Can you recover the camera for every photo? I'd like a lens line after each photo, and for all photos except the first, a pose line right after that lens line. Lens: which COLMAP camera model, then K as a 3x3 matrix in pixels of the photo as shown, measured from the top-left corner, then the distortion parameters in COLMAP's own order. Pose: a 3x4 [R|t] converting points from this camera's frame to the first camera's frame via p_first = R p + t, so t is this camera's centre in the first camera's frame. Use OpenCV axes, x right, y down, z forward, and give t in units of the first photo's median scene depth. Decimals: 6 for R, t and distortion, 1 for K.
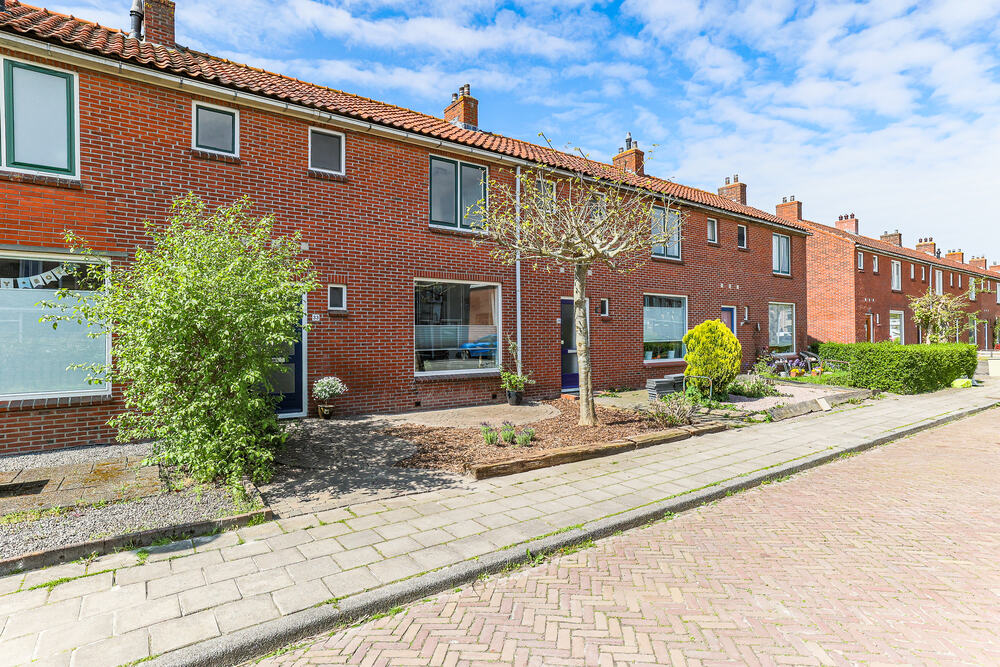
lens RADIAL K [[498.4, 0, 501.6], [0, 498.4, 326.9], [0, 0, 1]] dist [-0.000295, 0.004335]
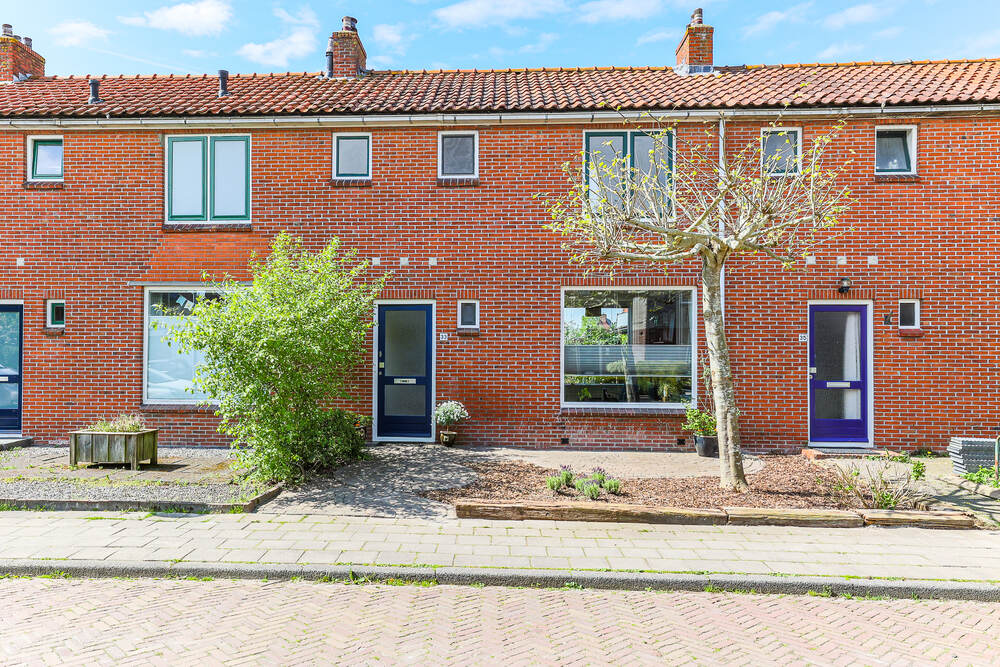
lens RADIAL K [[709.6, 0, 498.8], [0, 709.6, 342.3], [0, 0, 1]] dist [0.009540, -0.001091]
pose [[0.794241, 0.000164, -0.607603, 0.518964], [-0.000582, 1.000000, -0.000490, -0.007888], [0.607603, 0.000742, 0.794241, 0.011262]]
